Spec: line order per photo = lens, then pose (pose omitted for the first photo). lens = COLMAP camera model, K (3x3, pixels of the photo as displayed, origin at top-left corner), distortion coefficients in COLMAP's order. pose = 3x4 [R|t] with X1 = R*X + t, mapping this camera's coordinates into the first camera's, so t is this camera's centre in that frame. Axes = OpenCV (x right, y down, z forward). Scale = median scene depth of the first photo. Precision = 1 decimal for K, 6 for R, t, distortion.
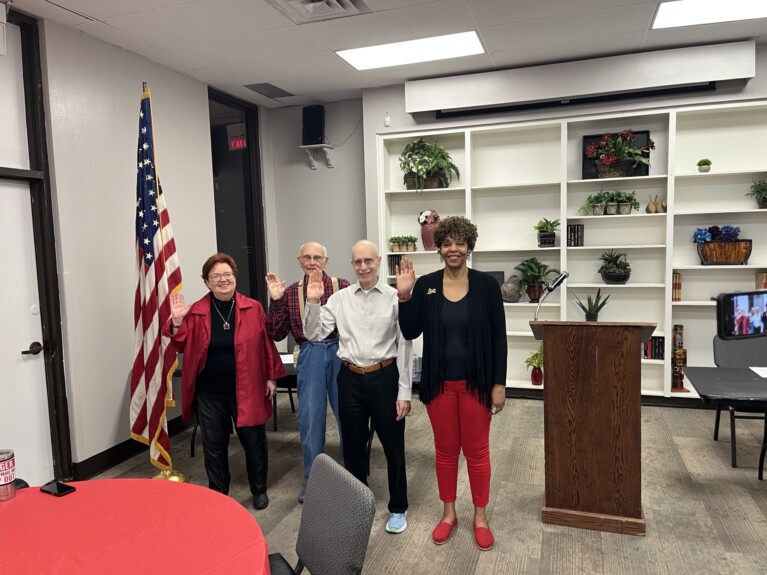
lens RADIAL K [[576.6, 0, 383.5], [0, 576.6, 287.5], [0, 0, 1]] dist [0.083053, -0.107198]
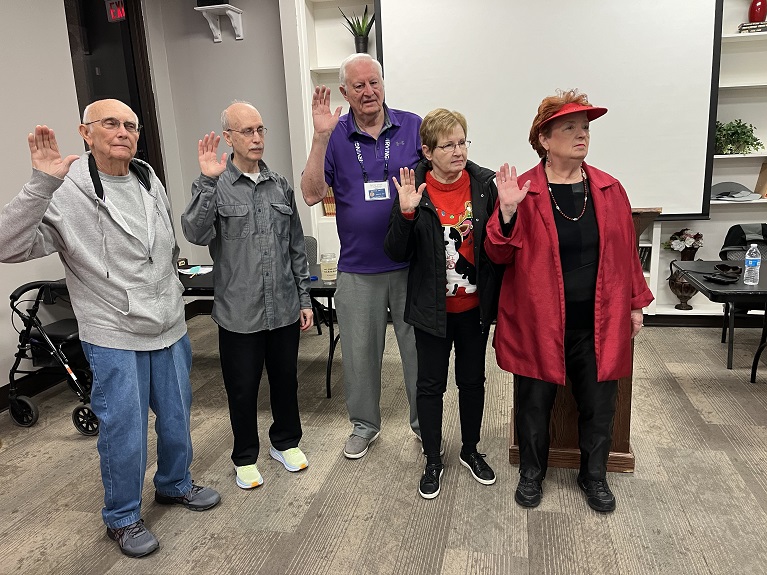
lens RADIAL K [[576.6, 0, 383.5], [0, 576.6, 287.5], [0, 0, 1]] dist [0.083053, -0.107198]
pose [[0.995679, -0.036728, 0.085291, 0.030162], [0.025106, 0.990725, 0.133546, 0.028727], [-0.089405, -0.130827, 0.987366, 0.232404]]
